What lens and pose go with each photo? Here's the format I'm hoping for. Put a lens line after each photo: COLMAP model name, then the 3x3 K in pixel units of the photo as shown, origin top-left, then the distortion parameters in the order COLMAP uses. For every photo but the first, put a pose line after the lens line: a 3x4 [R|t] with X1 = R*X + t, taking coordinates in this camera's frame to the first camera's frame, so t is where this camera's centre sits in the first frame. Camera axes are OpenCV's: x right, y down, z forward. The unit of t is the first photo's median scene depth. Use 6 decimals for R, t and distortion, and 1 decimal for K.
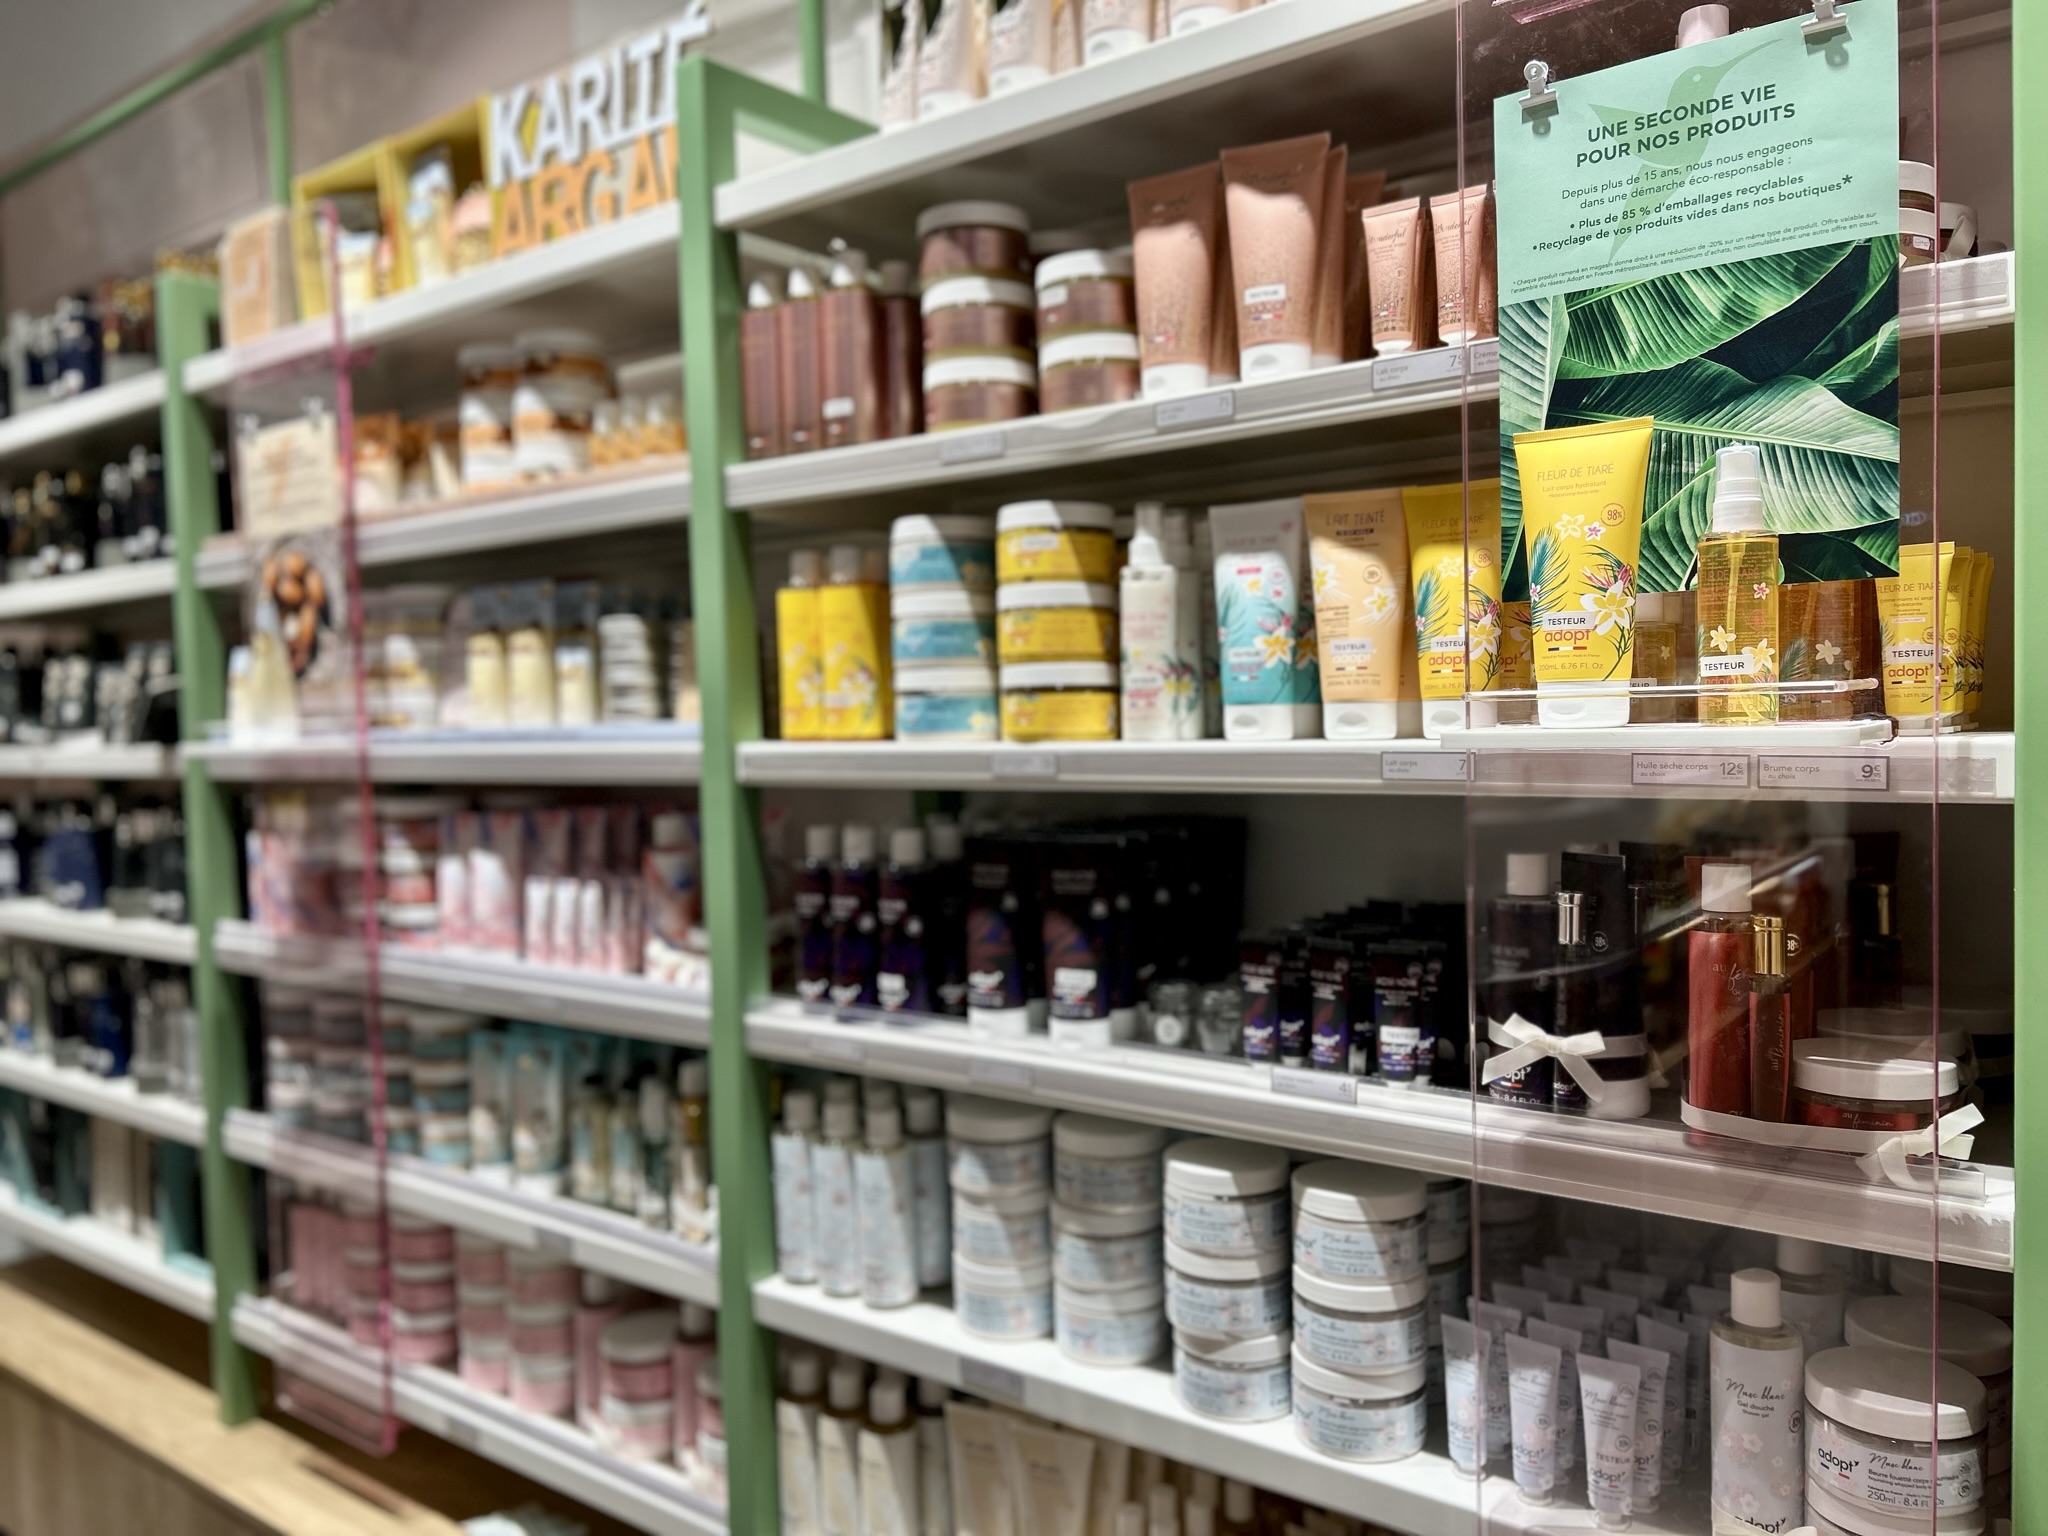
lens RADIAL K [[1543.3, 0, 1023.2], [0, 1543.3, 763.9], [0, 0, 1]] dist [0.073936, -0.001161]
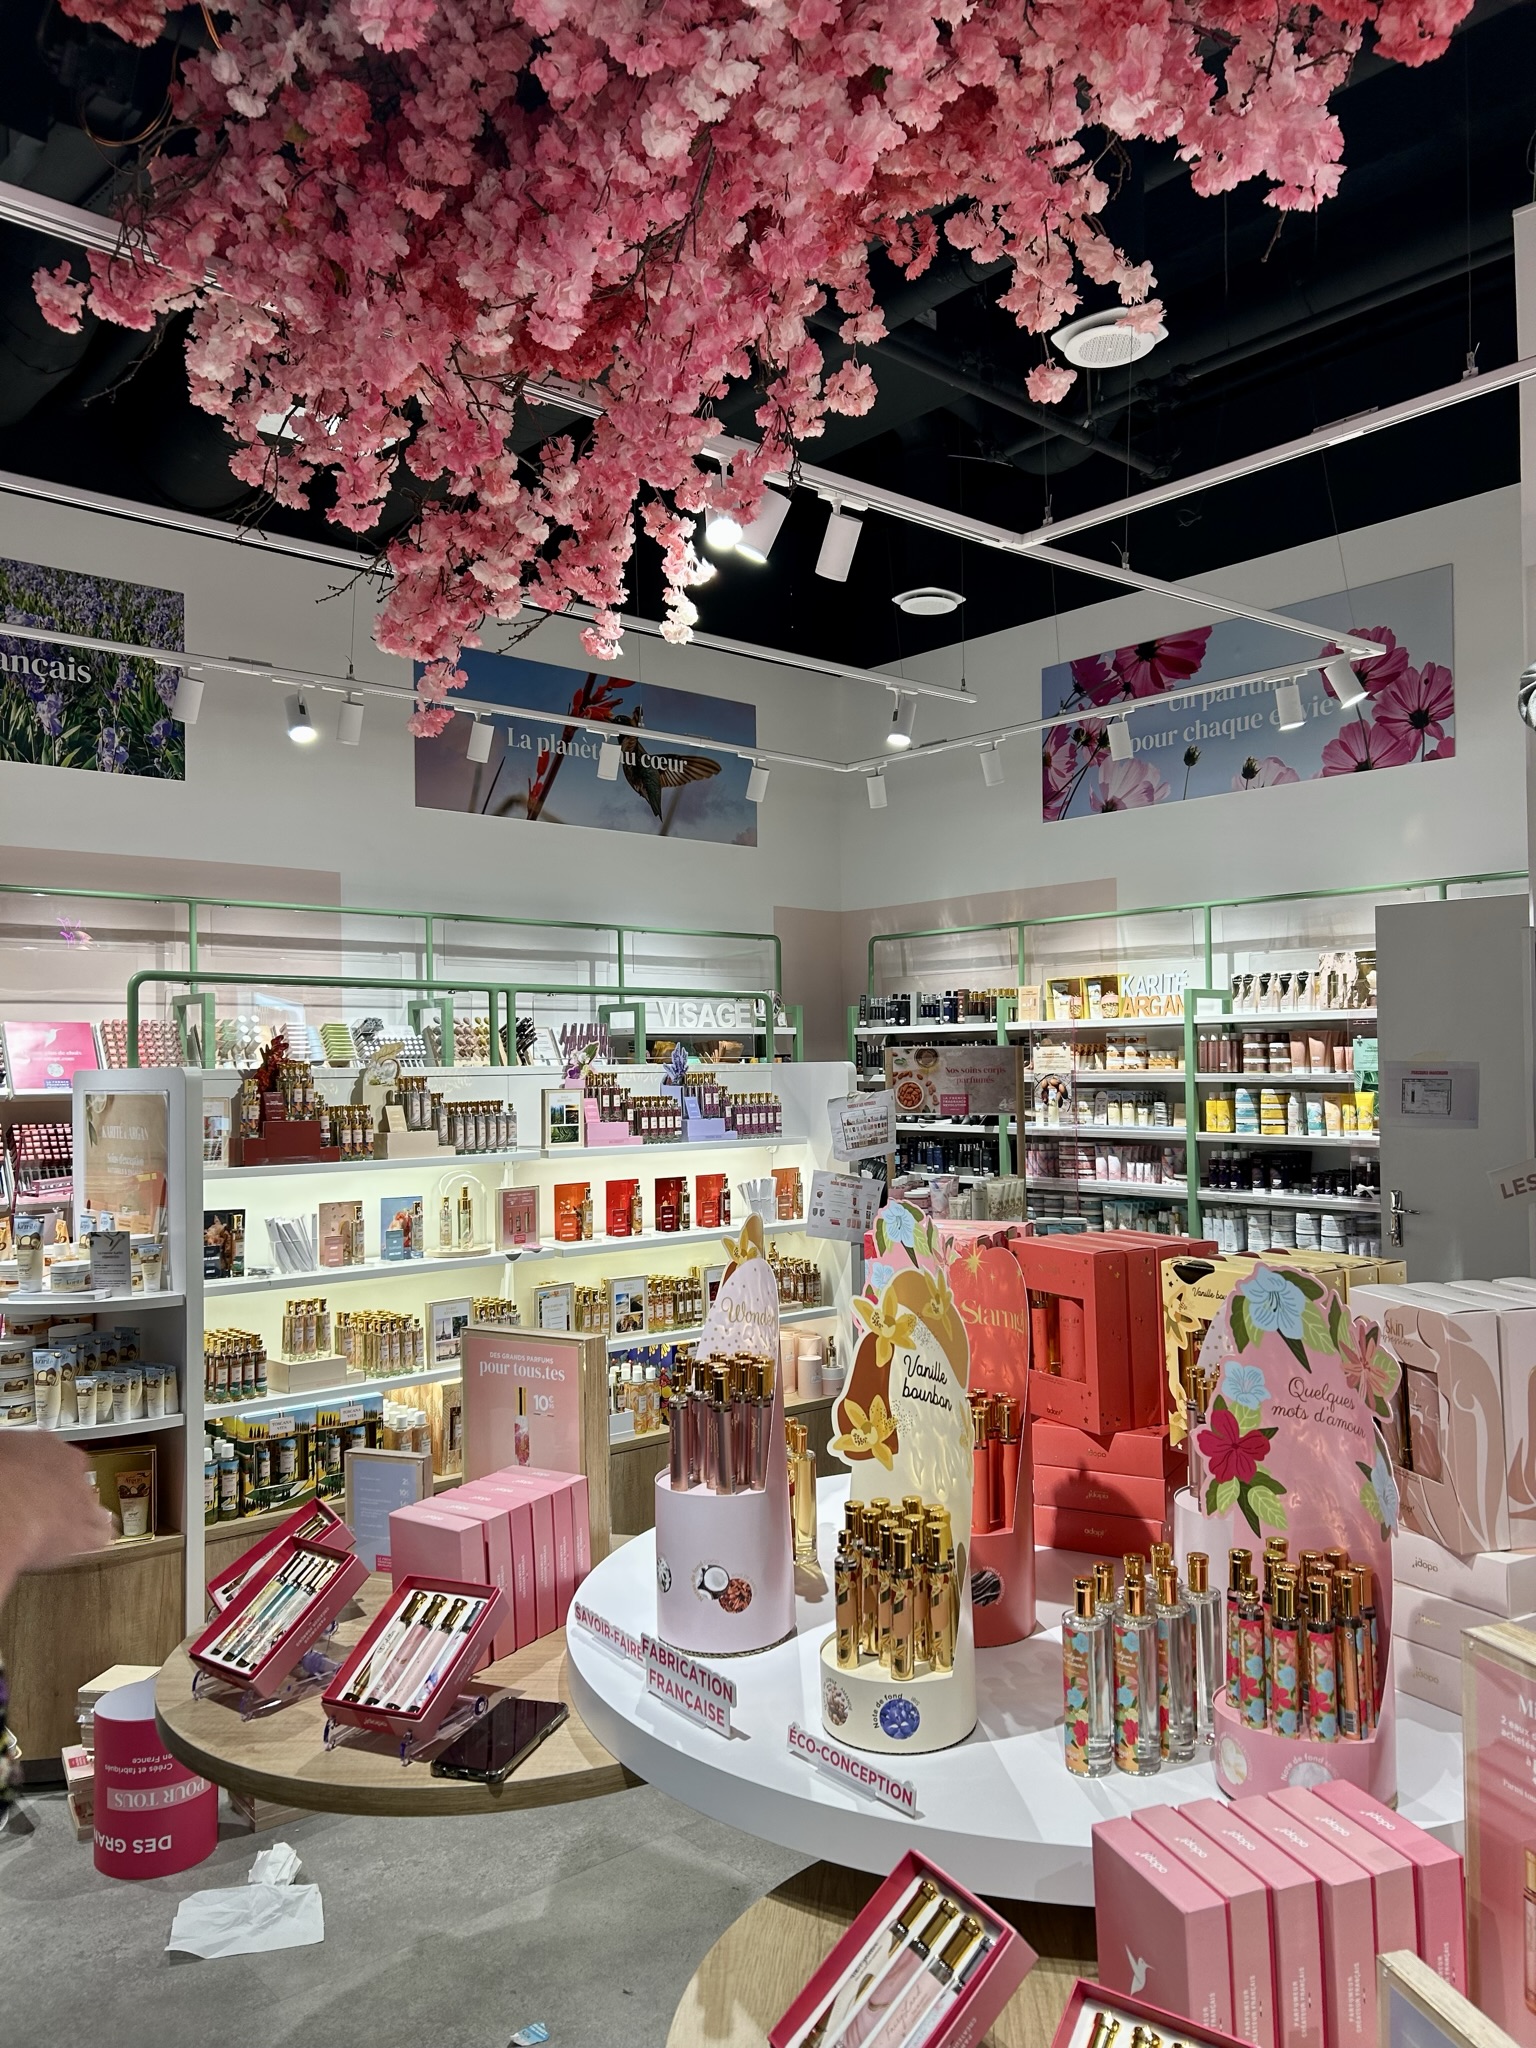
lens RADIAL K [[1543.3, 0, 765.0], [0, 1543.3, 1026.0], [0, 0, 1]] dist [0.073936, -0.001161]
pose [[0.982180, 0.014978, -0.187347, -0.626185], [-0.027310, 0.997613, -0.063418, -0.000879], [0.185950, 0.067404, 0.980244, -4.104308]]
